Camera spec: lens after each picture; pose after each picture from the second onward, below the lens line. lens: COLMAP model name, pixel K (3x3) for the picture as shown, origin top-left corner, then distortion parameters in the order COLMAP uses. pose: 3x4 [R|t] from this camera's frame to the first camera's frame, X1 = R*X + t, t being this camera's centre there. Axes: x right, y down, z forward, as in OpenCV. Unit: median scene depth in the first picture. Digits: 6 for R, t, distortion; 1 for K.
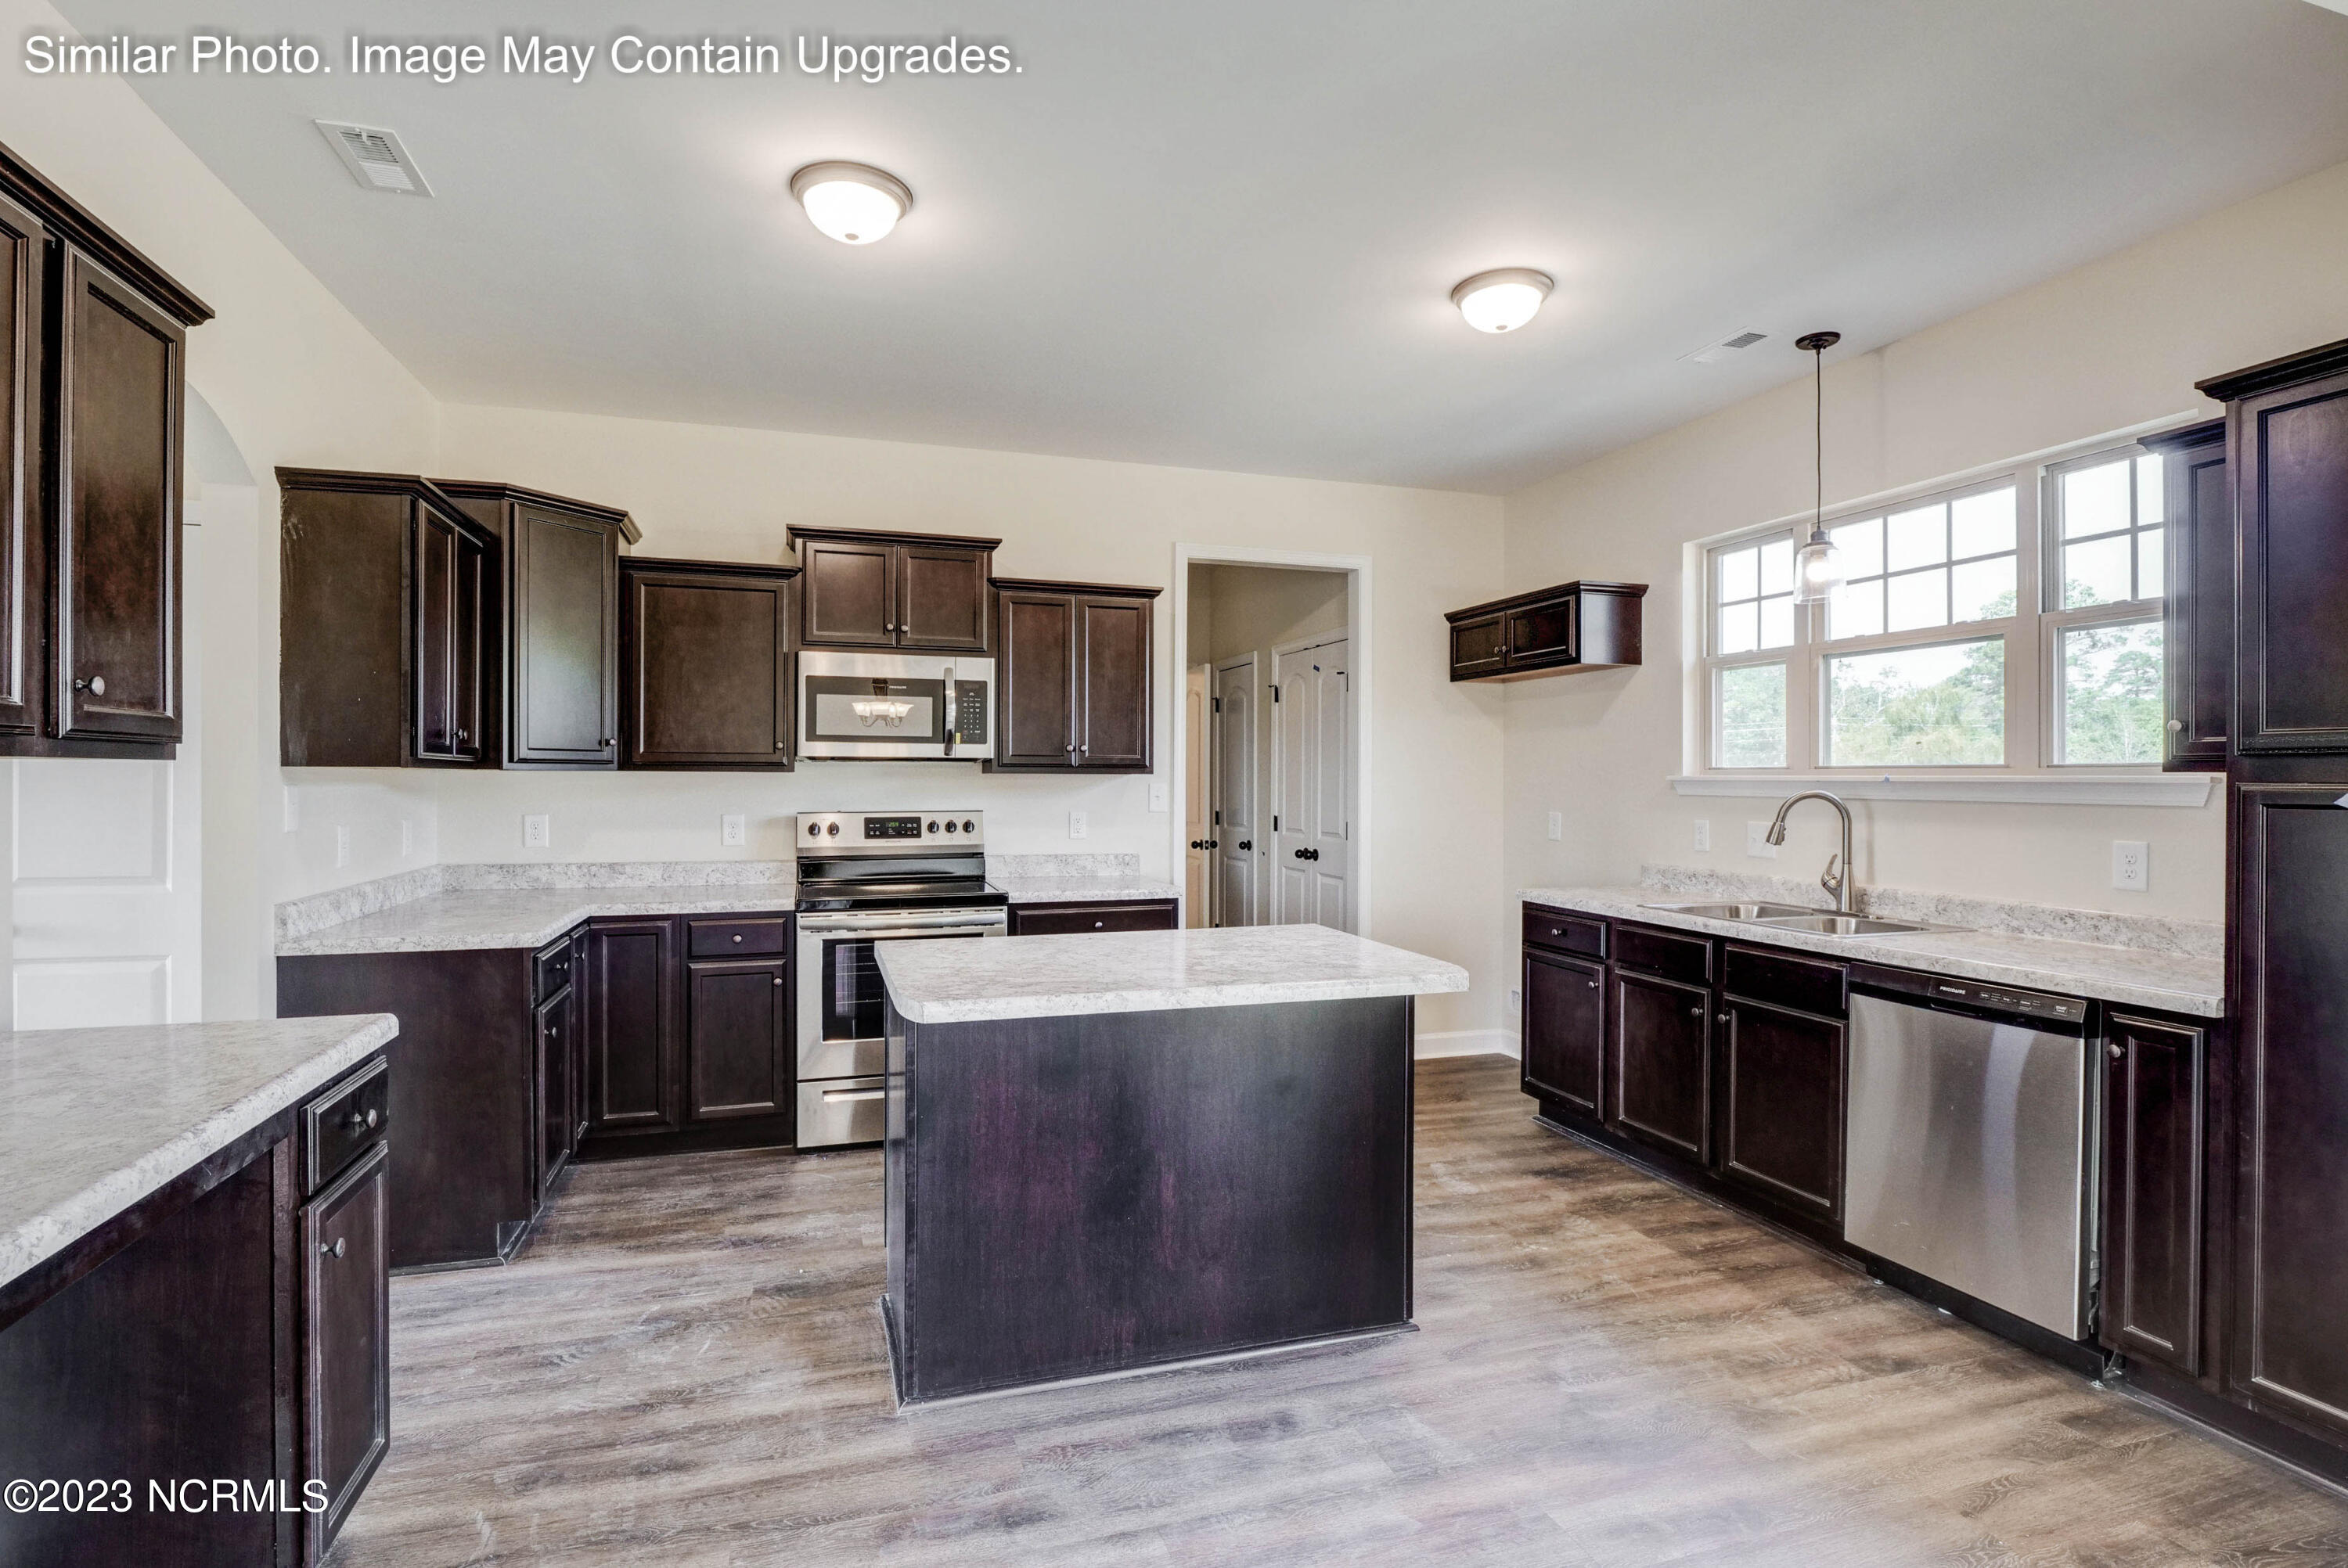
lens RADIAL K [[1139.2, 0, 1160.7], [0, 1139.2, 781.7], [0, 0, 1]] dist [-0.013023, -0.000877]
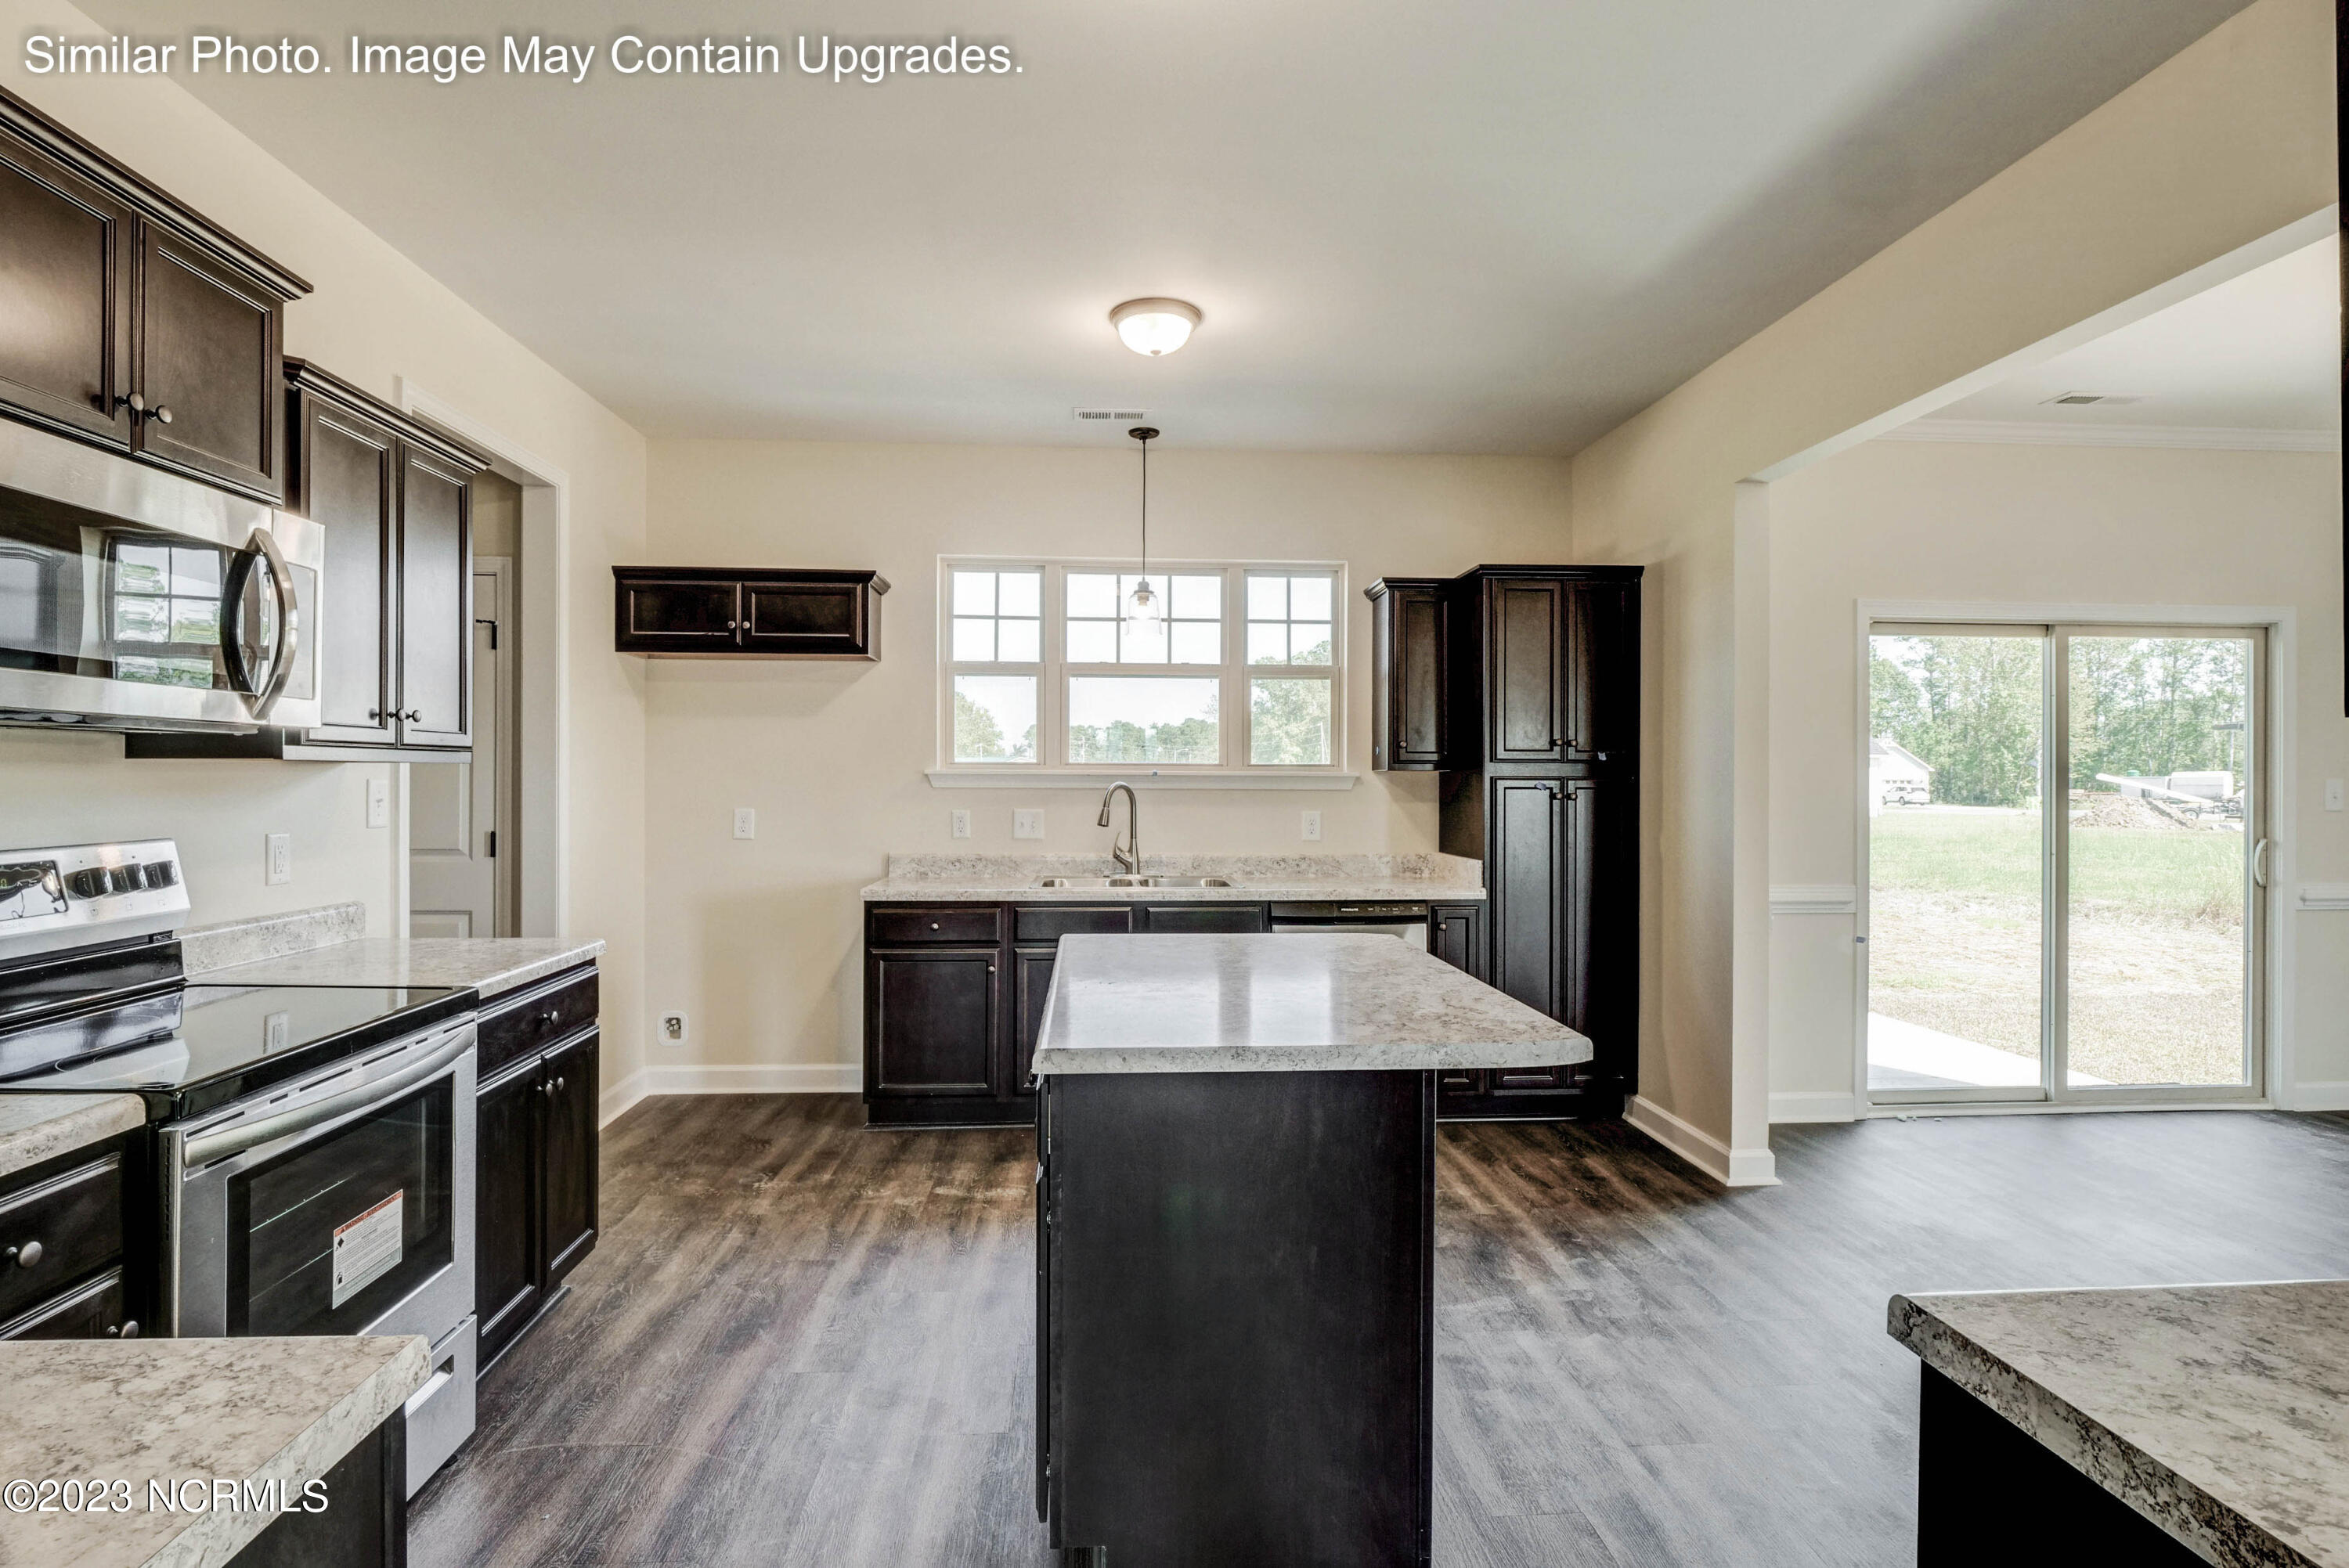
lens RADIAL K [[1139.7, 0, 1170.0], [0, 1139.7, 776.6], [0, 0, 1]] dist [-0.013023, -0.000877]
pose [[0.234807, -0.001548, 0.972041, -0.730653], [-0.000550, 0.999998, 0.001725, -0.000969], [-0.972042, -0.000940, 0.234806, 0.724854]]
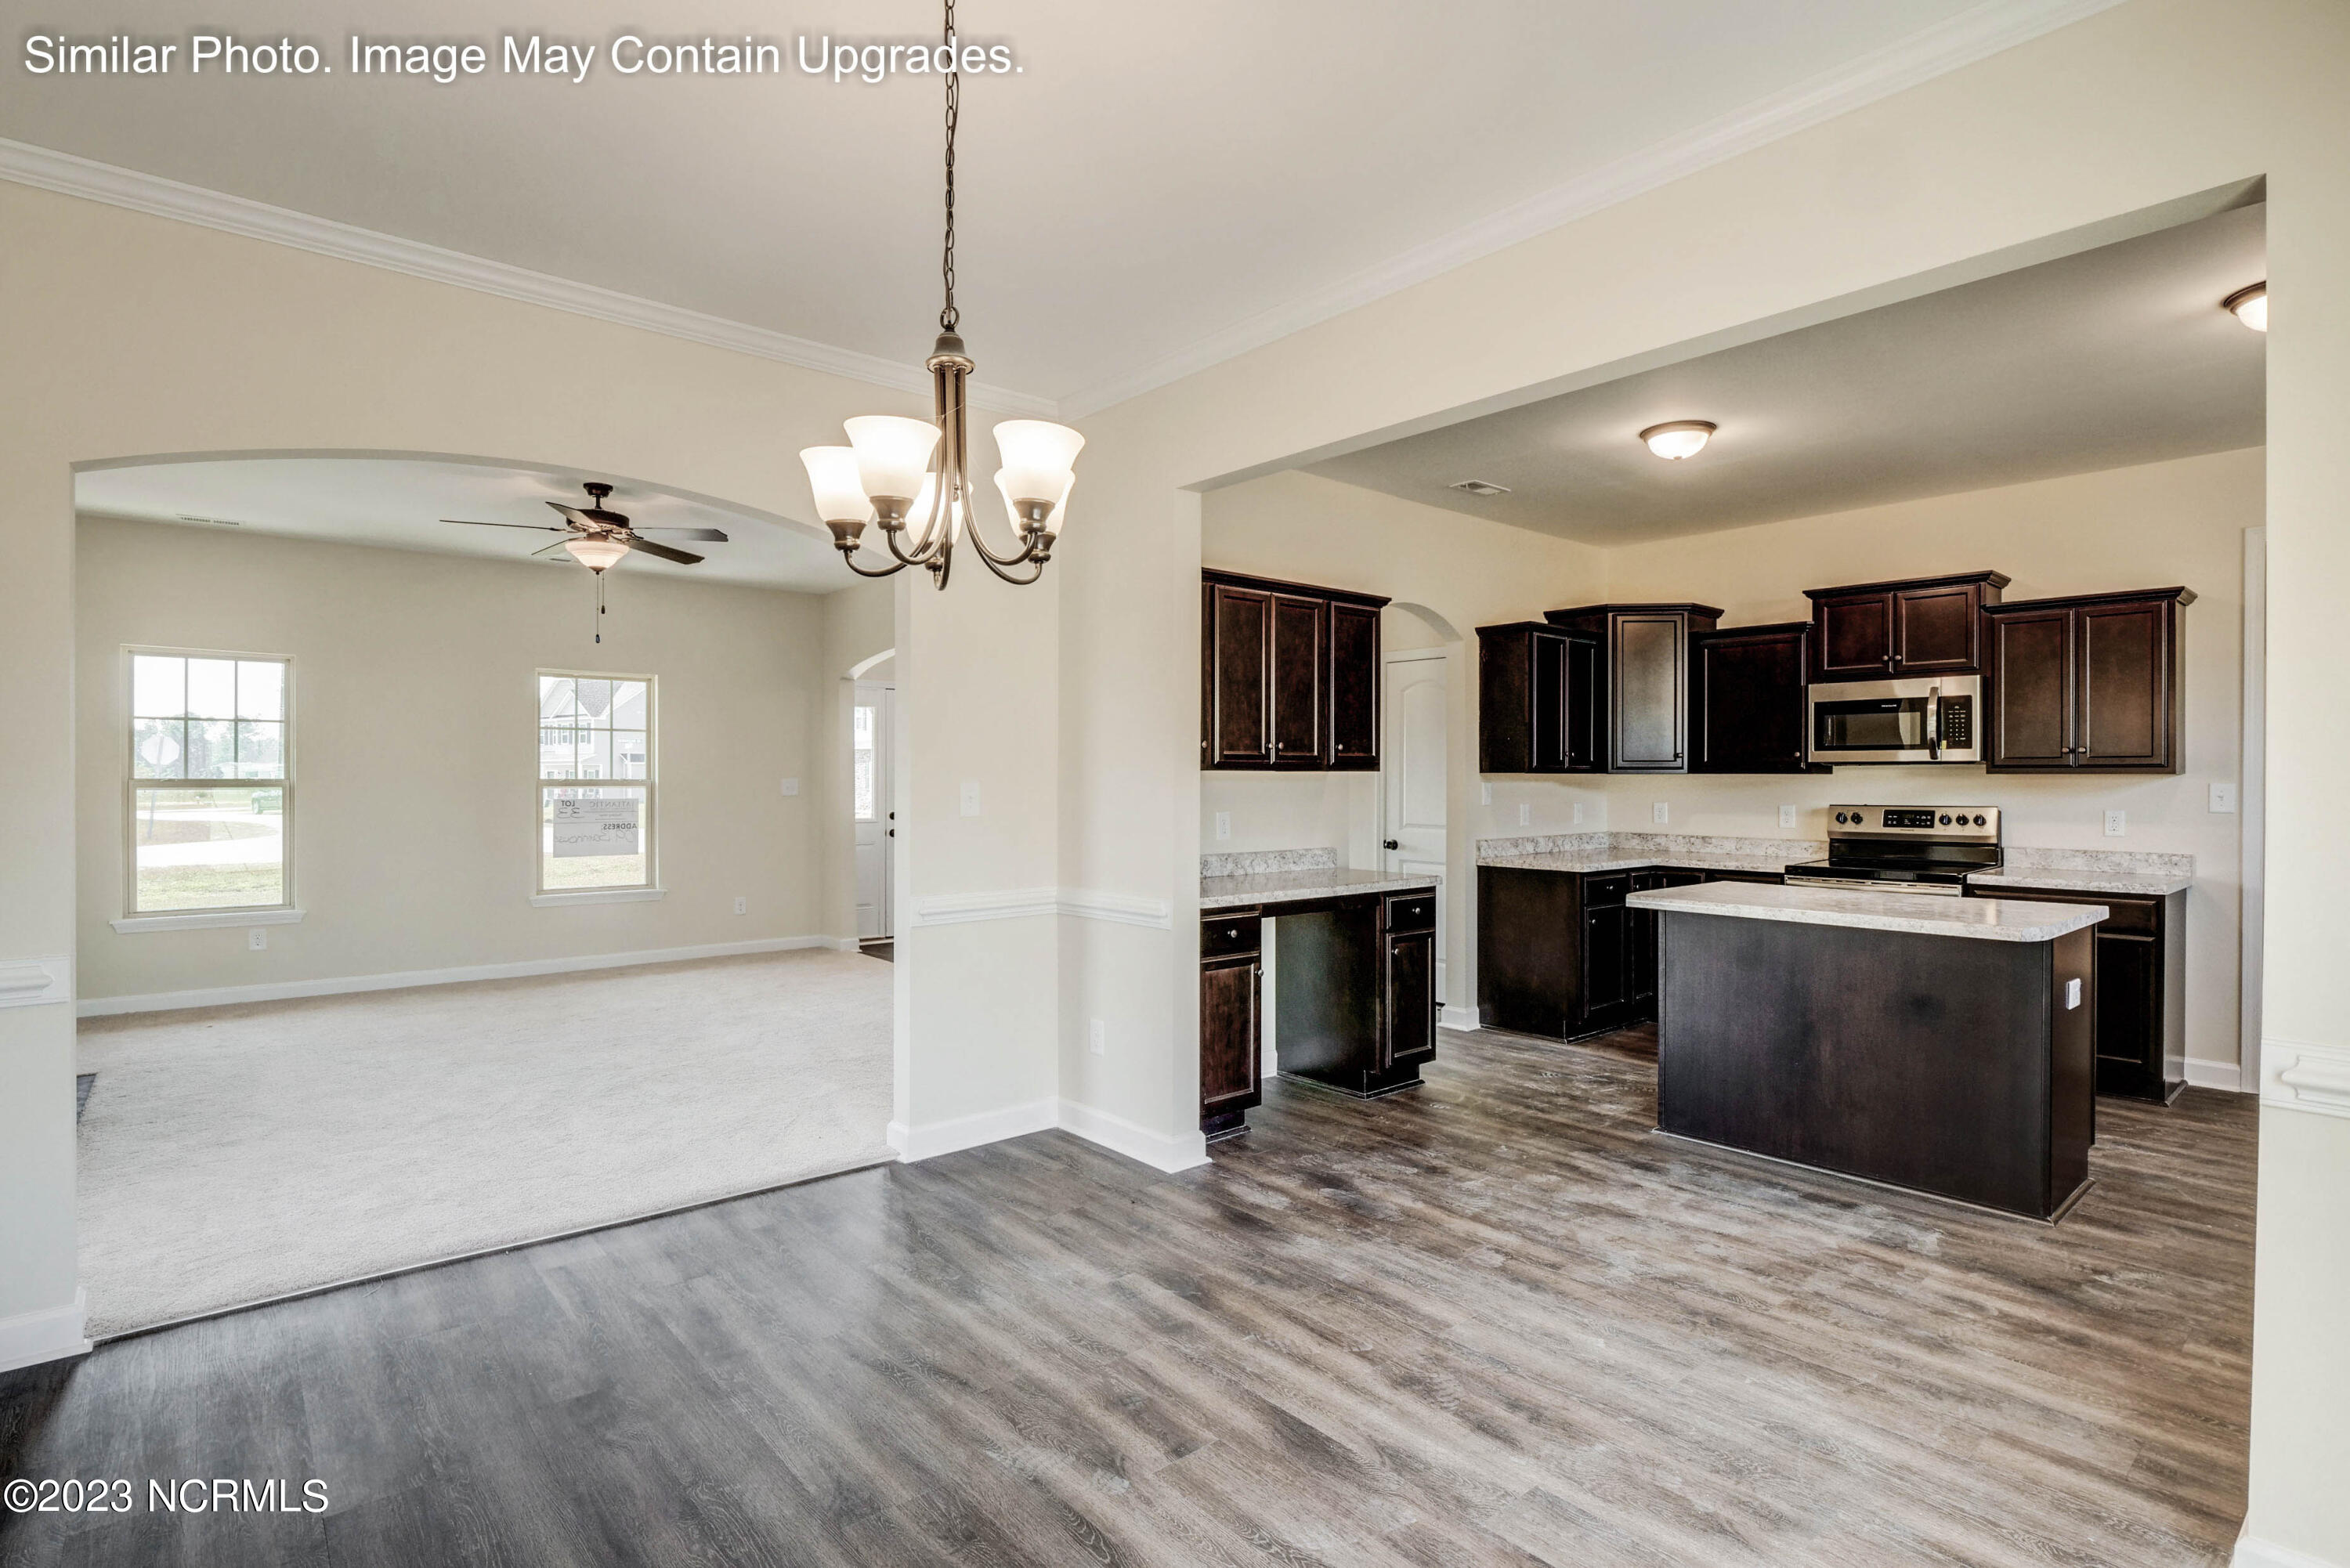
lens RADIAL K [[1140.3, 0, 1174.9], [0, 1140.3, 775.9], [0, 0, 1]] dist [-0.013023, -0.000877]
pose [[0.397012, -0.003931, -0.917805, 0.813883], [-0.003045, 0.999980, -0.005600, 0.005068], [0.917808, 0.005018, 0.396992, -0.297438]]
